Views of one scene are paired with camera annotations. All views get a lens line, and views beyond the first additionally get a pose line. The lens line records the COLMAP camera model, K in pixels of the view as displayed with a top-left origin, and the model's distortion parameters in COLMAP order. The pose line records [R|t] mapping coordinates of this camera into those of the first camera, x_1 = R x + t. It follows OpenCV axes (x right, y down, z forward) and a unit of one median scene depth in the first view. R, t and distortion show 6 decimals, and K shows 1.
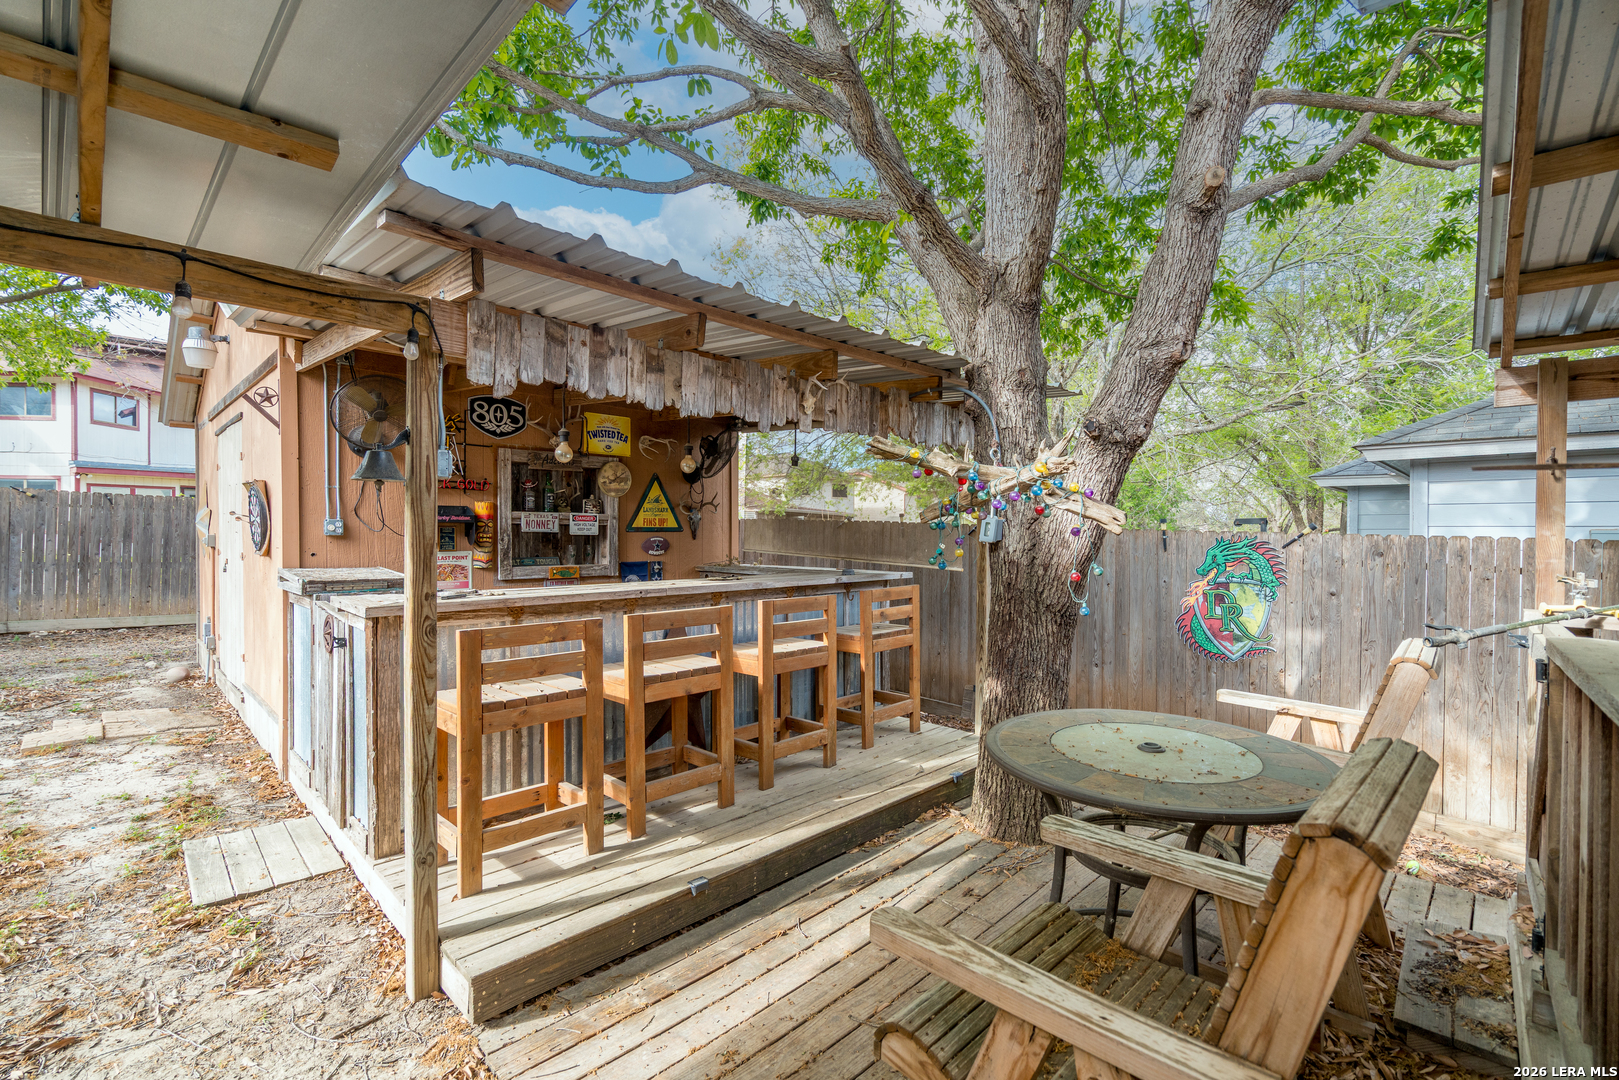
lens RADIAL K [[723.4, 0, 798.5], [0, 723.4, 538.6], [0, 0, 1]] dist [-0.002744, 0.000755]
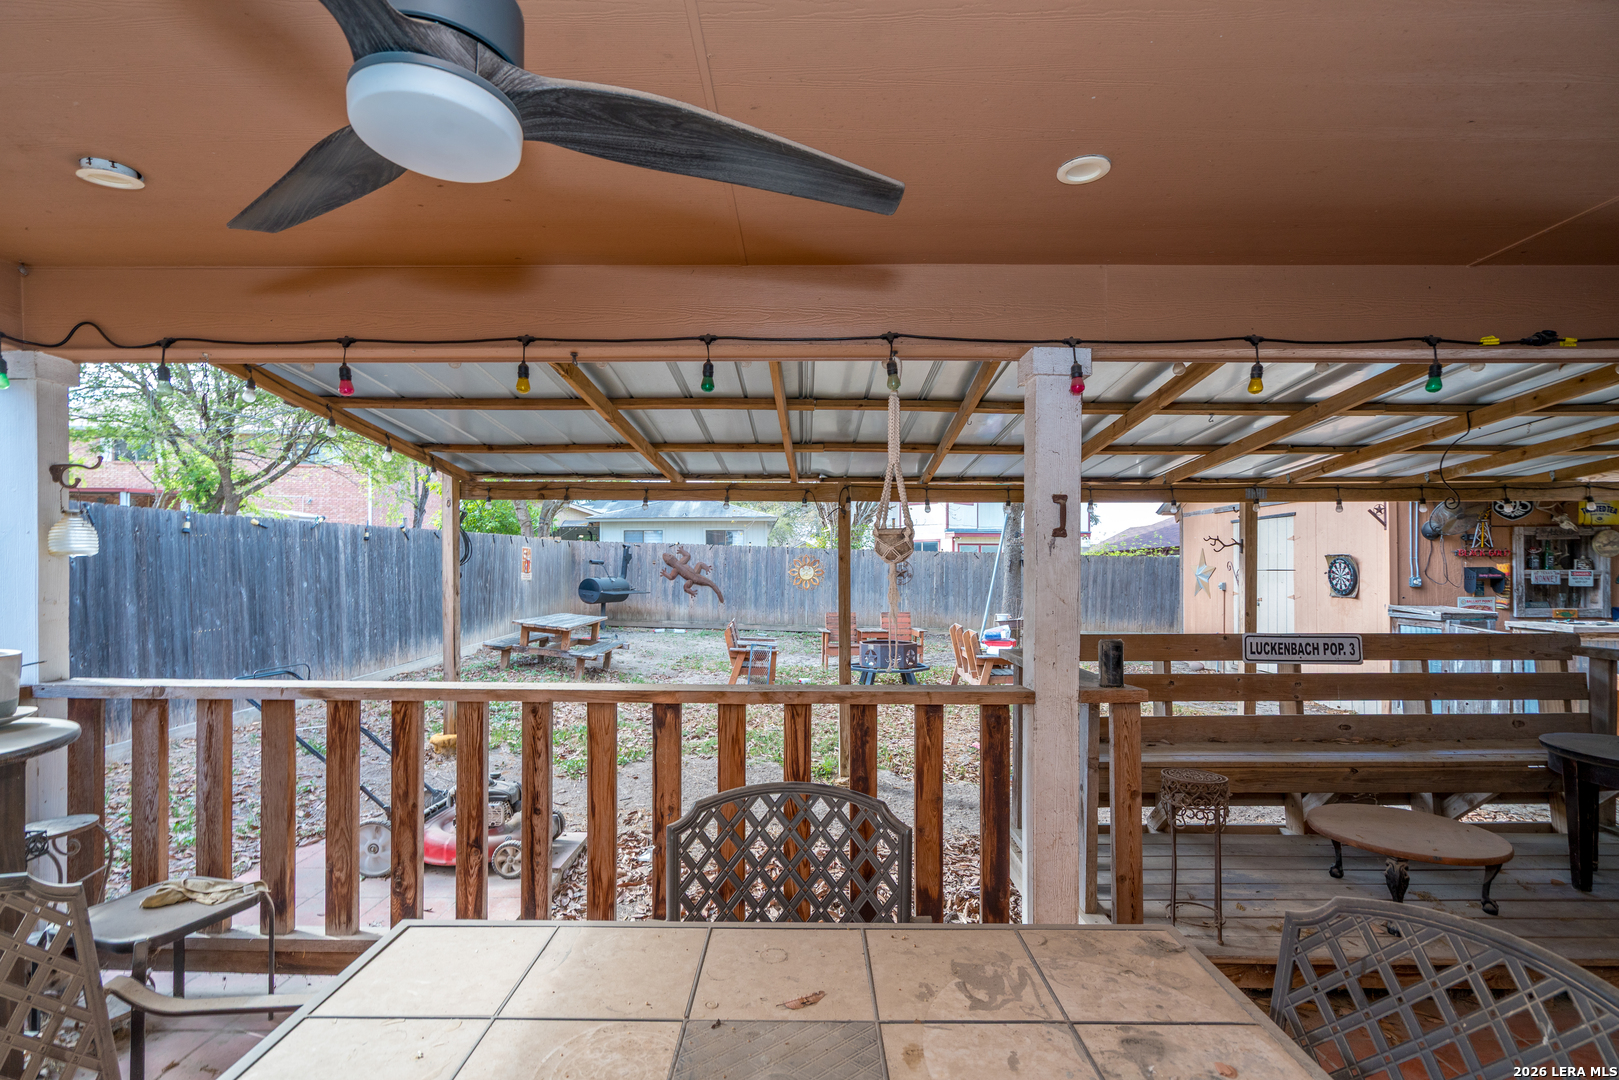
lens RADIAL K [[723.4, 0, 809.1], [0, 723.4, 568.0], [0, 0, 1]] dist [-0.002744, 0.000755]
pose [[0.681823, -0.009351, -0.731458, -0.293710], [0.000375, 0.999923, -0.012434, -0.022386], [0.731518, 0.008204, 0.681773, -0.963091]]
